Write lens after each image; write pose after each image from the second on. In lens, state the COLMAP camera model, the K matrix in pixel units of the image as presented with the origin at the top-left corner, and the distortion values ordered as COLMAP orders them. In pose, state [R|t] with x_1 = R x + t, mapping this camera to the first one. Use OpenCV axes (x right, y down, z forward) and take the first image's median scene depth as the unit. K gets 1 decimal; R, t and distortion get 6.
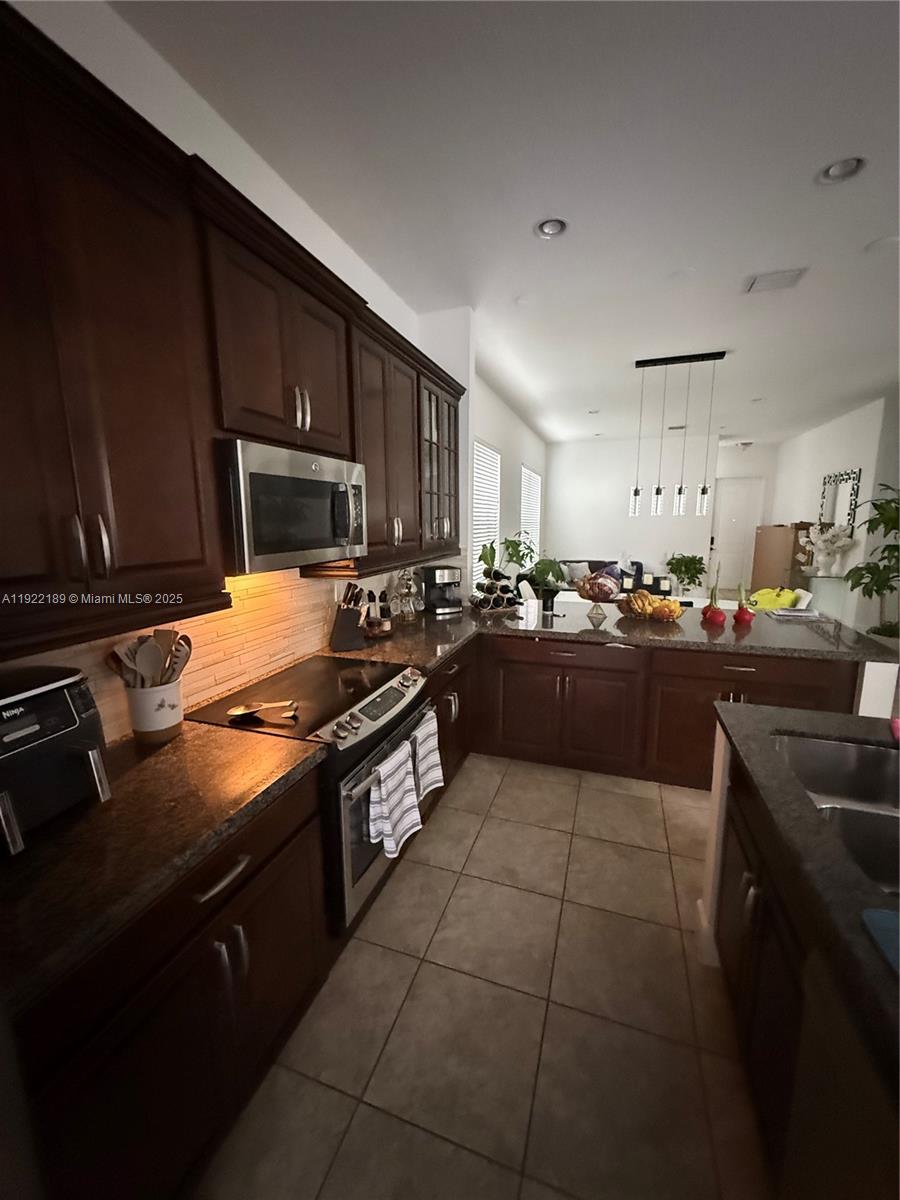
lens RADIAL K [[479.7, 0, 446.4], [0, 479.7, 599.9], [0, 0, 1]] dist [0.001226, -0.000361]
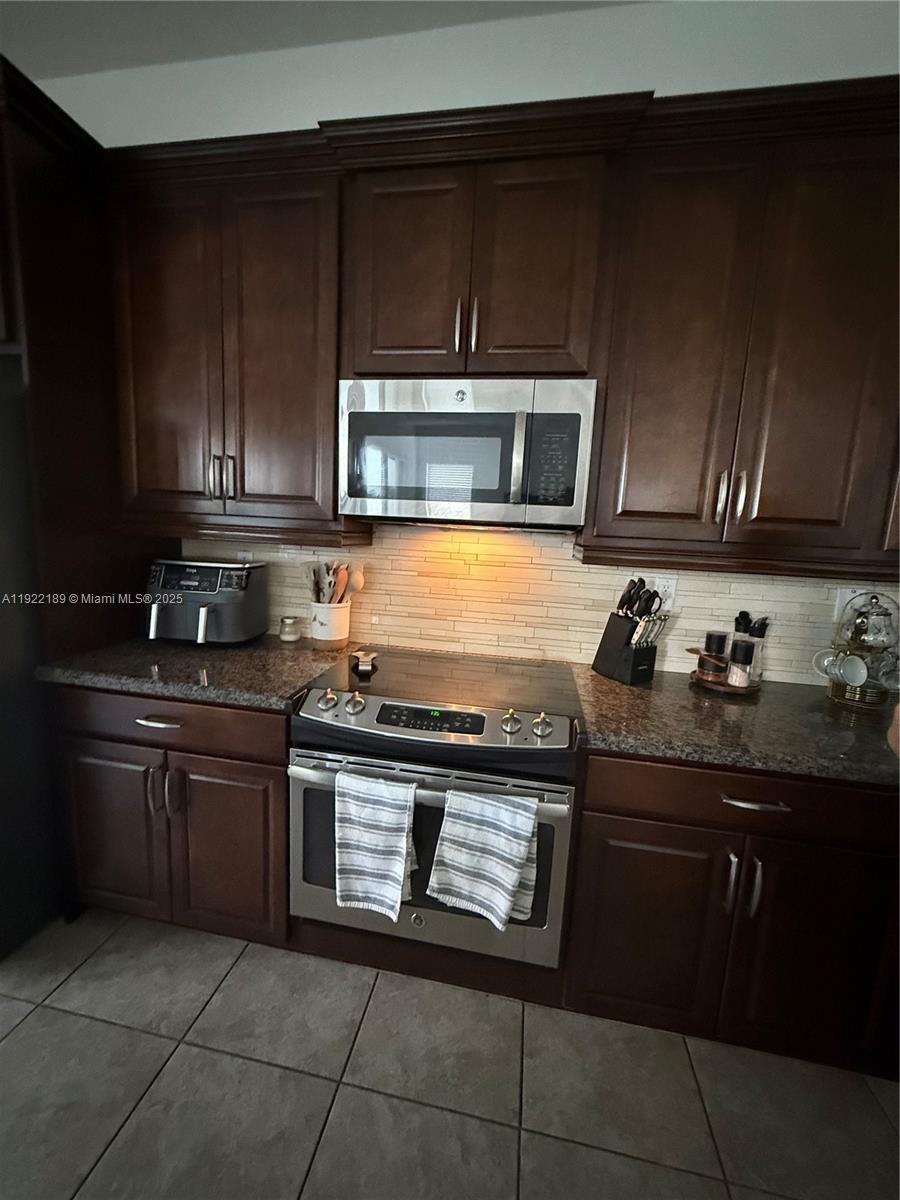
lens RADIAL K [[479.7, 0, 450.9], [0, 479.7, 597.7], [0, 0, 1]] dist [0.001226, -0.000361]
pose [[0.168004, 0.159722, -0.972761, 0.418617], [-0.214515, 0.969063, 0.122066, -0.037465], [0.962163, 0.188164, 0.197069, 0.682029]]
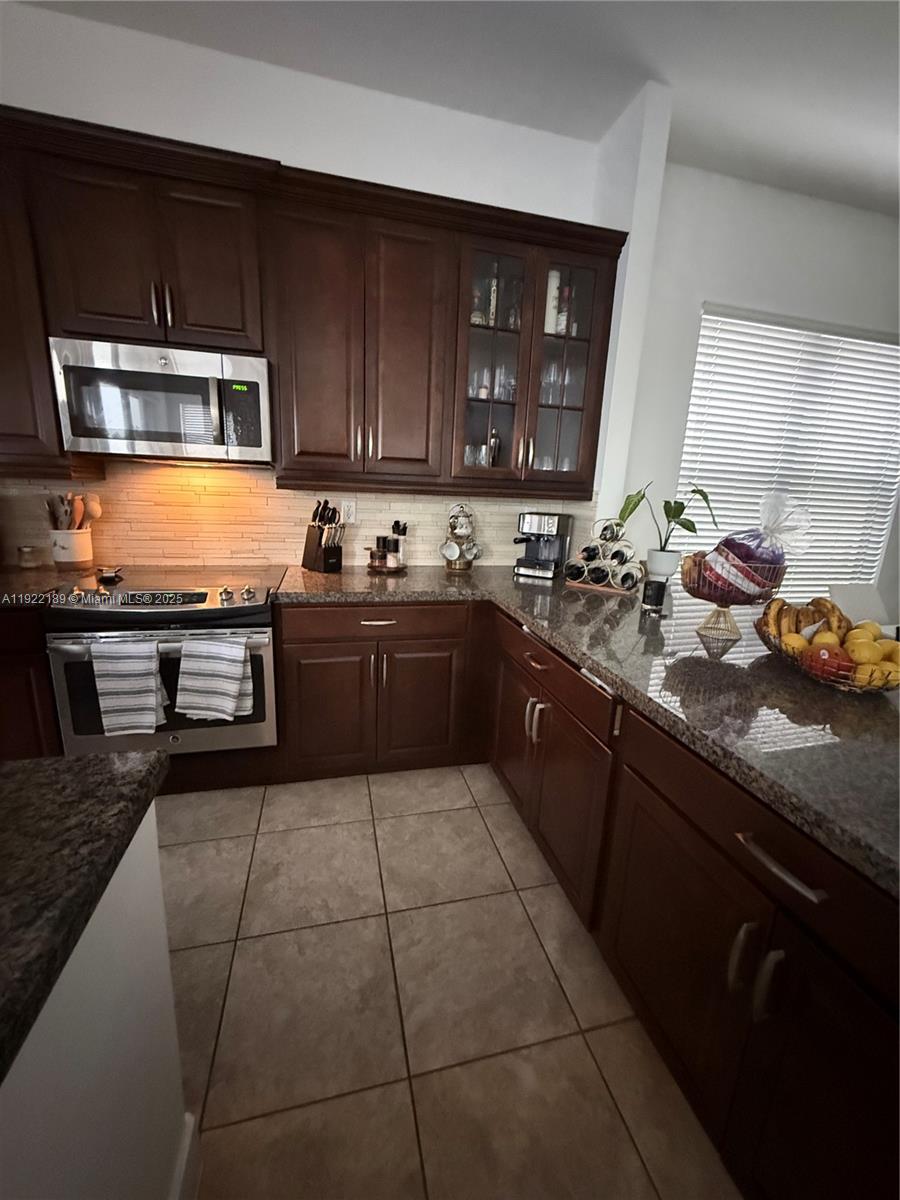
lens RADIAL K [[479.7, 0, 449.3], [0, 479.7, 597.8], [0, 0, 1]] dist [0.001226, -0.000361]
pose [[0.552029, 0.221268, -0.803931, 0.783249], [-0.186163, 0.972517, 0.139837, -0.027956], [0.812778, 0.072468, 0.578049, 0.717131]]
